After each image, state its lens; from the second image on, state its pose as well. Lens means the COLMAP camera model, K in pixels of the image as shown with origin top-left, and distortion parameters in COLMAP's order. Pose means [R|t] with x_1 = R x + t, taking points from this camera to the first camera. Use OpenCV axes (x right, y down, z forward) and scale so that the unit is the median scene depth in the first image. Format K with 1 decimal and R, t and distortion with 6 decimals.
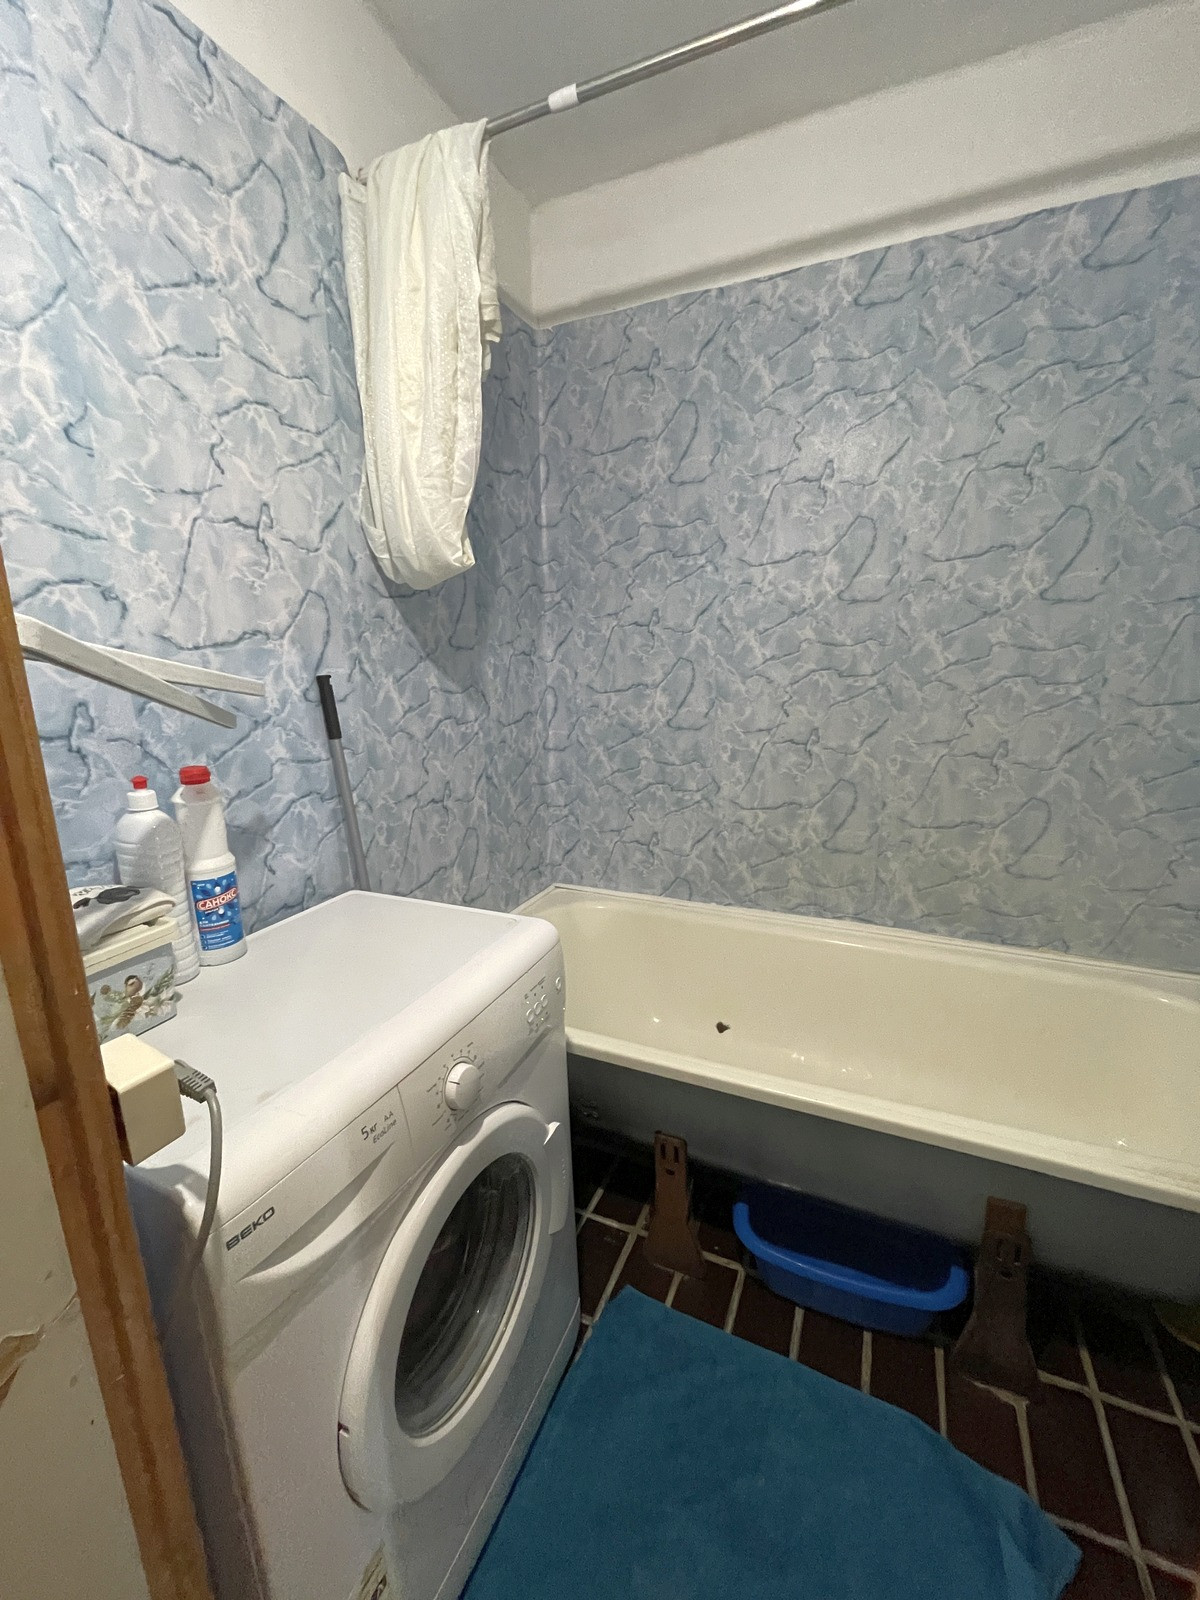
lens RADIAL K [[650.9, 0, 594.8], [0, 650.9, 794.7], [0, 0, 1]] dist [-0.002890, 0.001077]
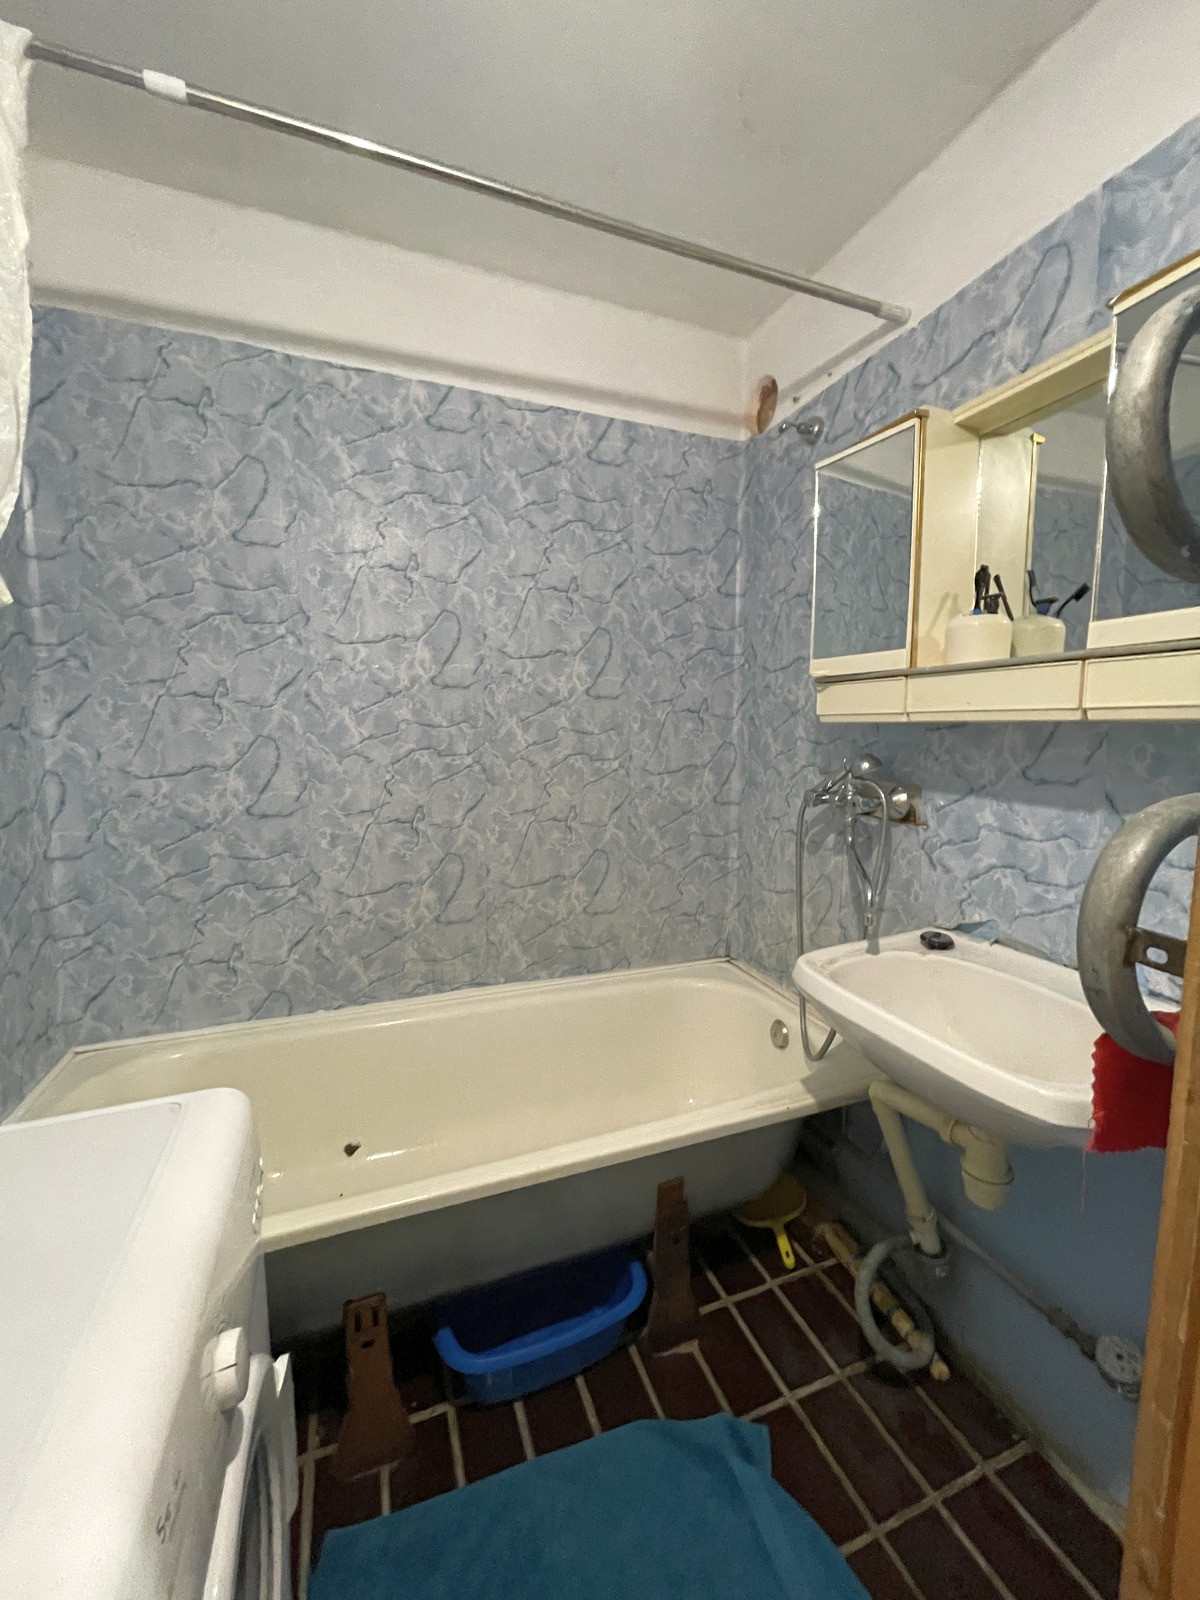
lens RADIAL K [[650.9, 0, 599.1], [0, 650.9, 796.8], [0, 0, 1]] dist [-0.002890, 0.001077]
pose [[0.703193, -0.054449, 0.708911, -0.195594], [0.133354, 0.989469, -0.056281, -0.023837], [-0.698381, 0.134113, 0.703049, 0.097149]]
